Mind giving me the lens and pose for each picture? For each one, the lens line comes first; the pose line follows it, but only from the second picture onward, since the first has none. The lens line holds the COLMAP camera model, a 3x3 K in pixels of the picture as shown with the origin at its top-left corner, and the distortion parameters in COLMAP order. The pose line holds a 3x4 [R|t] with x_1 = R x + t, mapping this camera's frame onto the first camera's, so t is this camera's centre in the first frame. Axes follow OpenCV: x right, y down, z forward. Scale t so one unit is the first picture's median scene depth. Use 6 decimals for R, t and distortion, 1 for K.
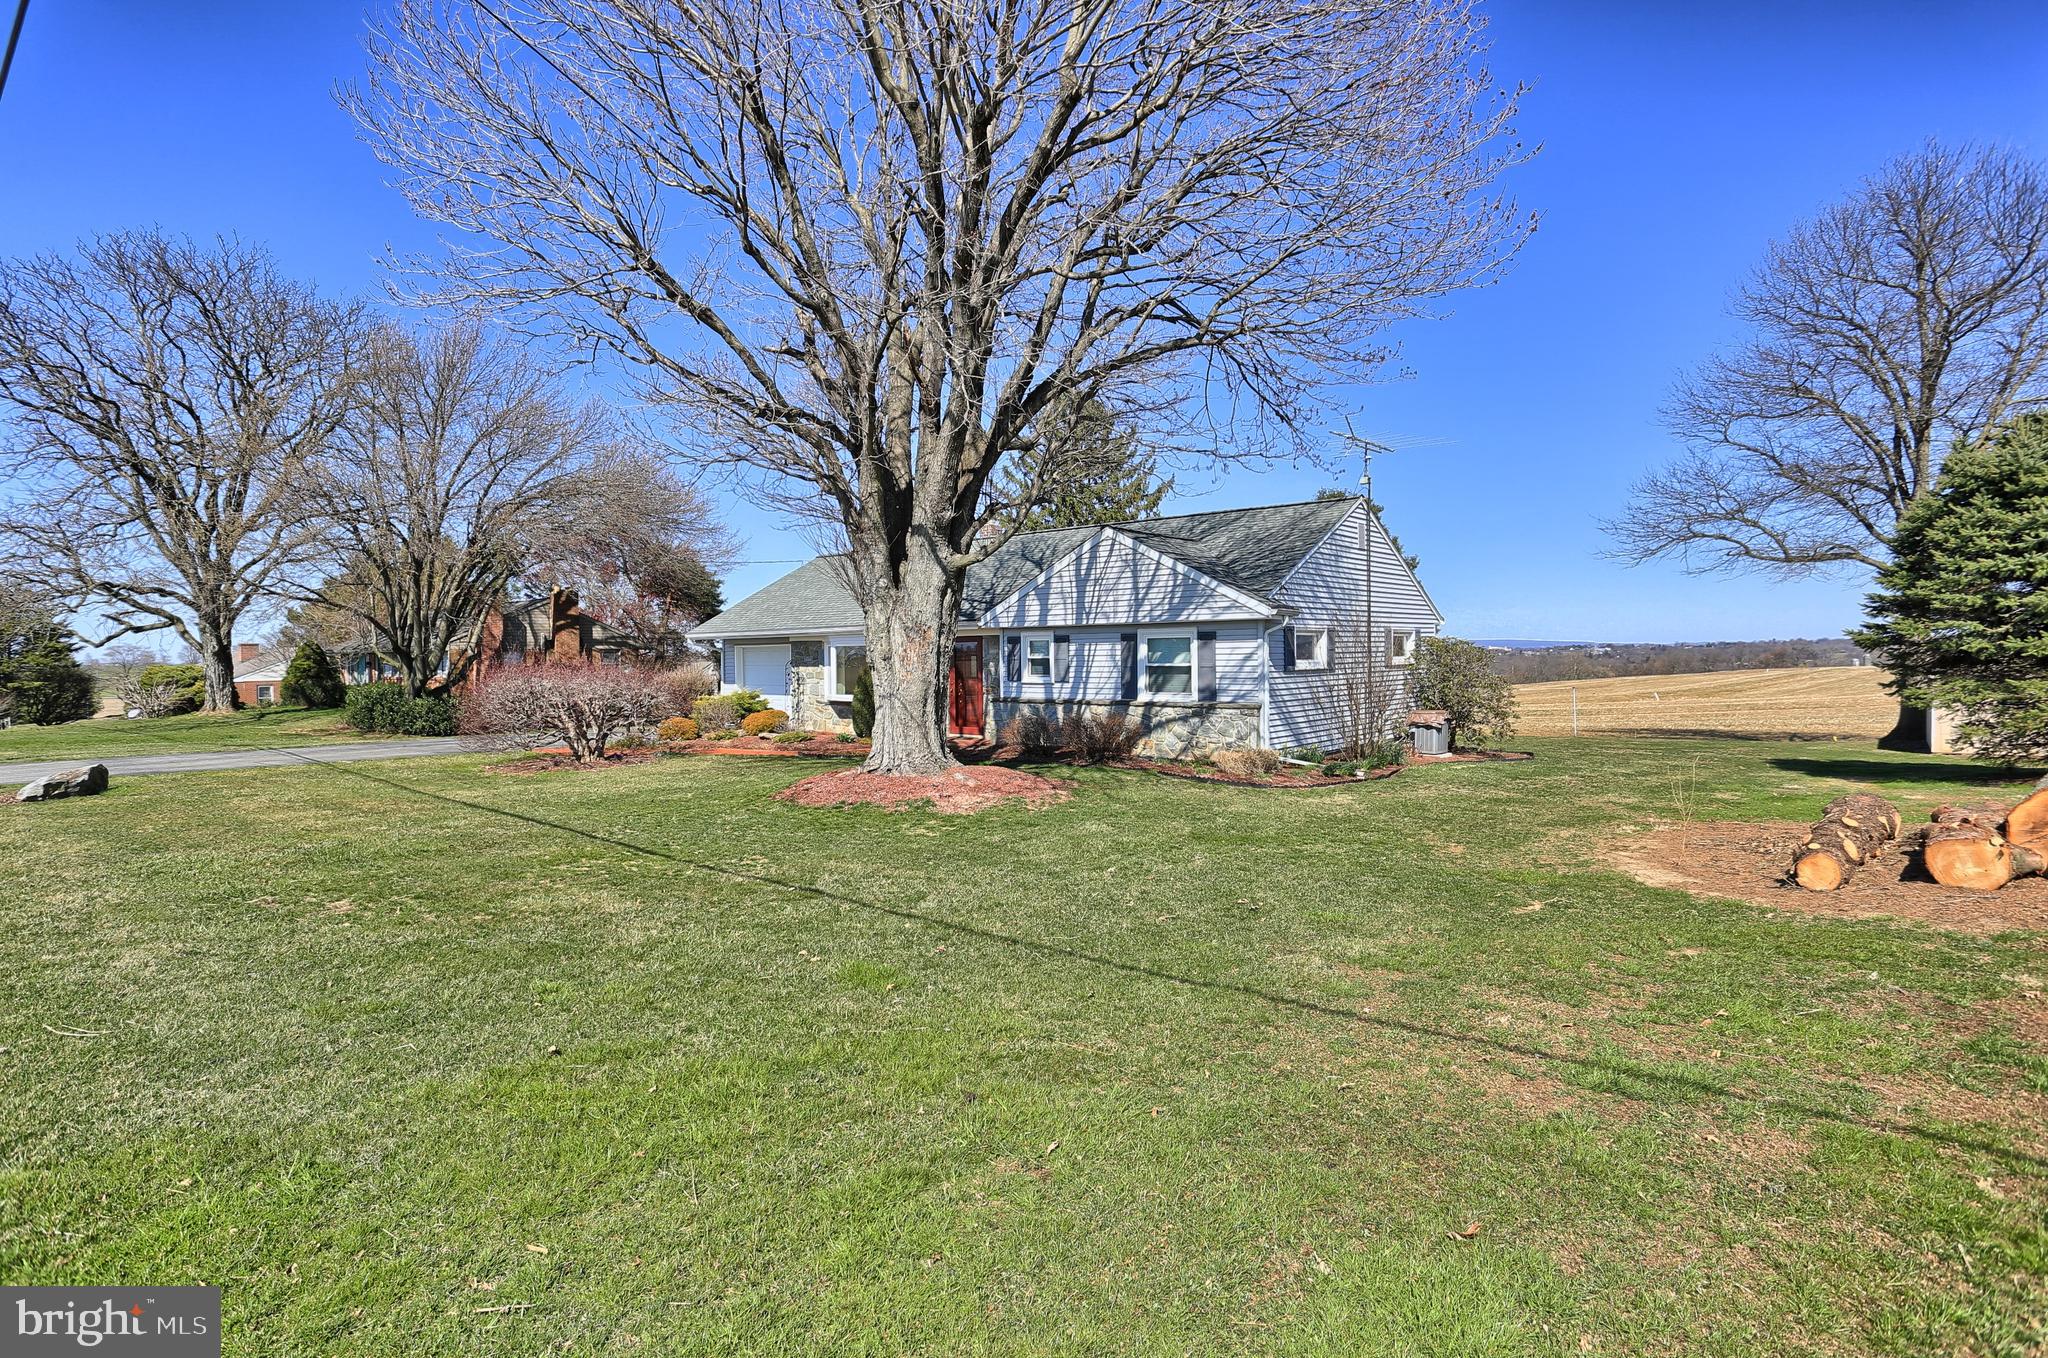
lens RADIAL K [[1047.5, 0, 989.8], [0, 1047.5, 666.0], [0, 0, 1]] dist [-0.045209, 0.008301]
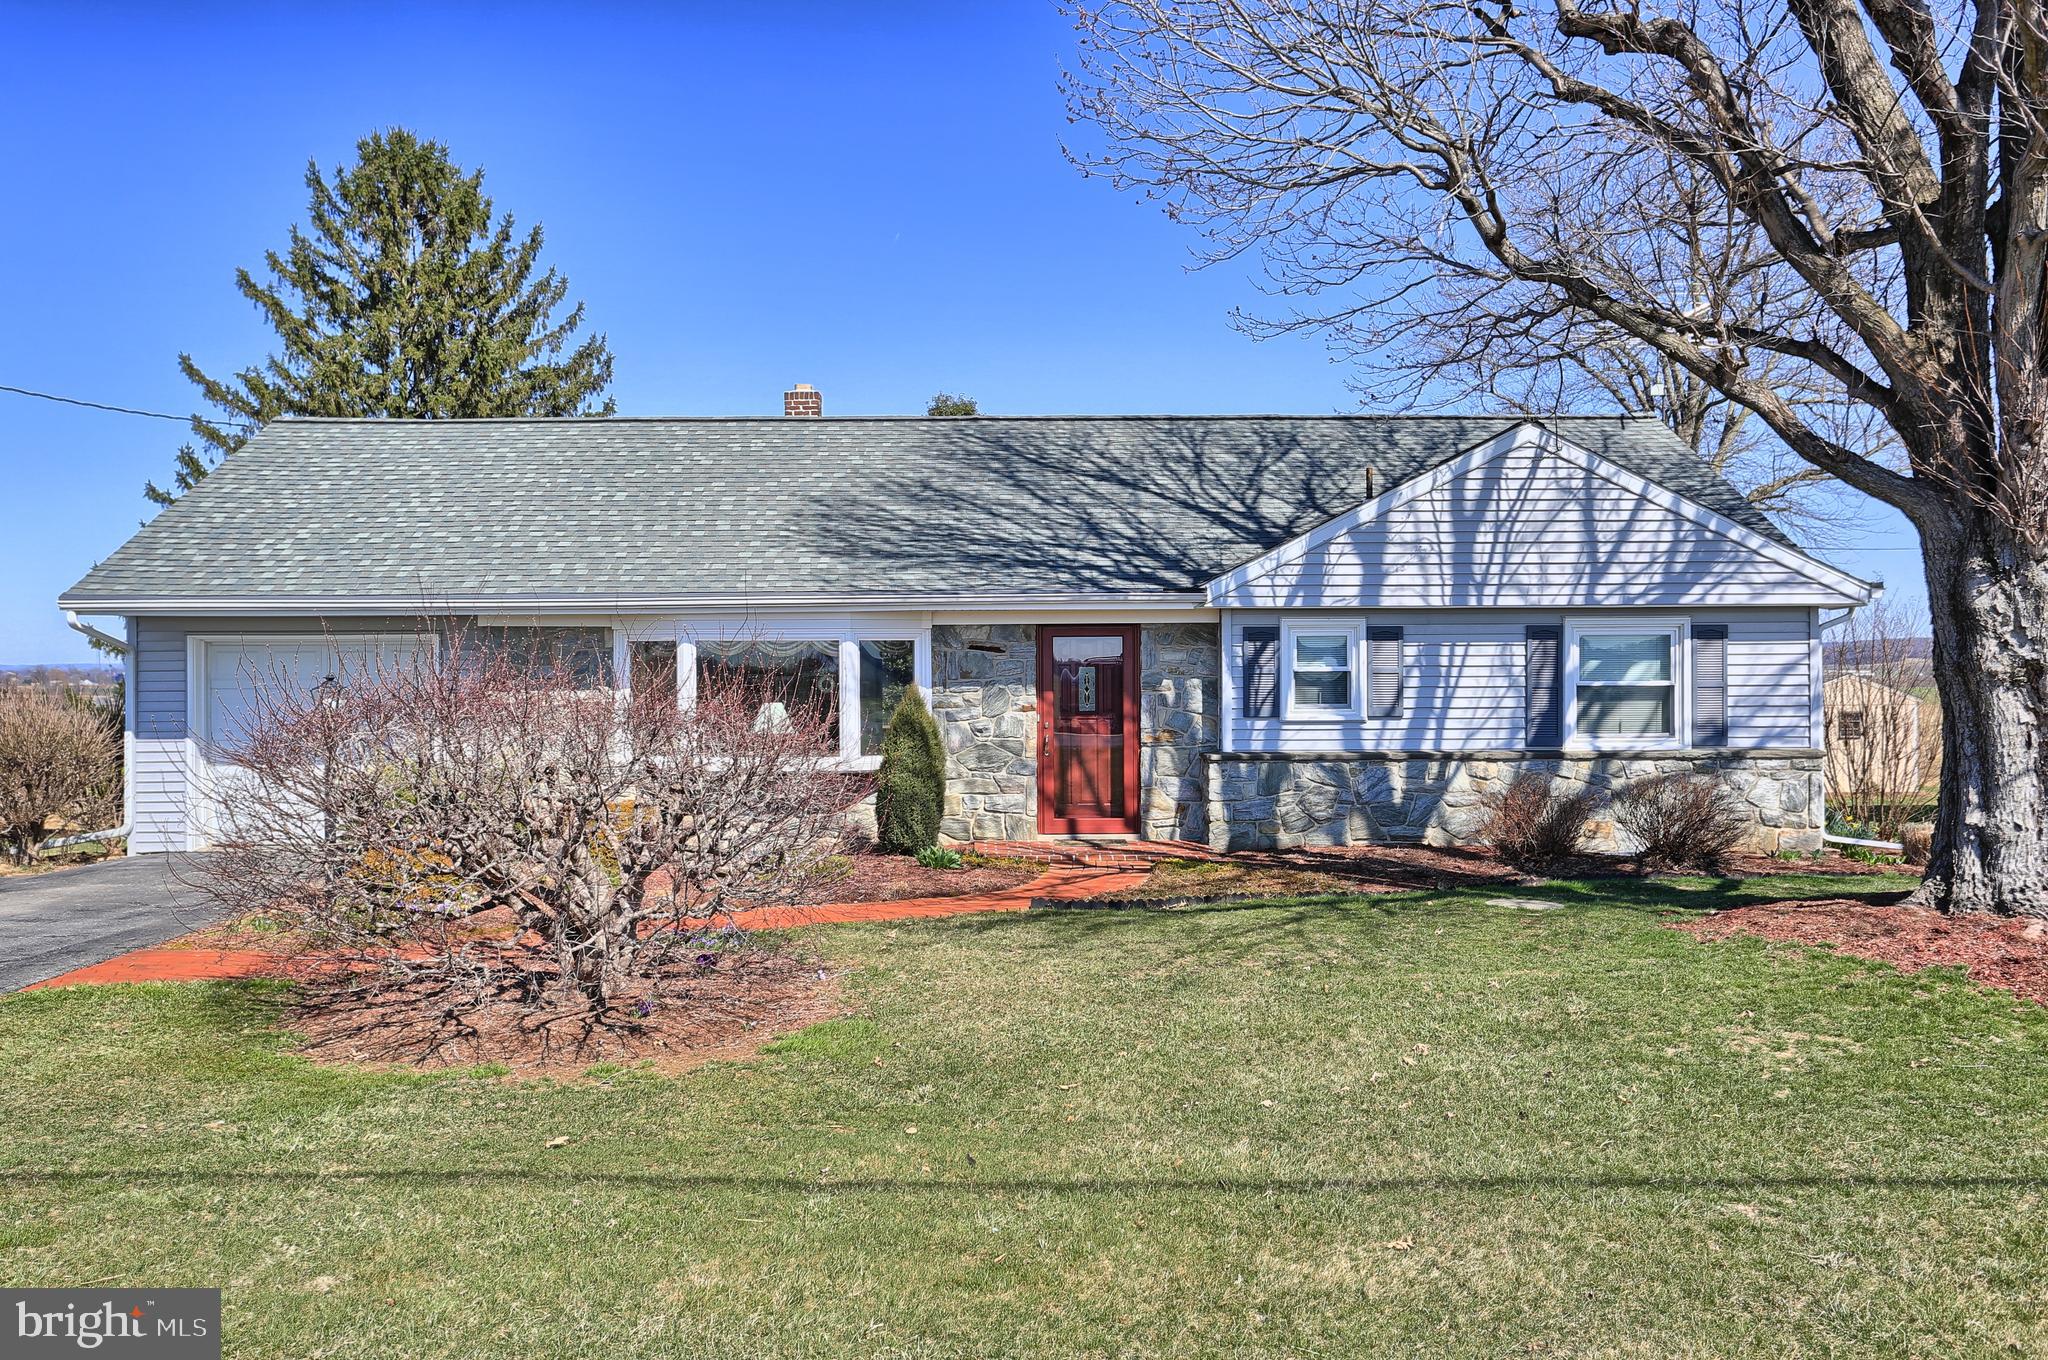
lens RADIAL K [[1679.4, 0, 1030.3], [0, 1679.4, 672.9], [0, 0, 1]] dist [0.020537, 0.026400]
pose [[0.727794, 0.005156, 0.685776, -0.660288], [0.003852, 0.999925, -0.011607, 0.002533], [-0.685785, 0.011089, 0.727720, 0.556138]]
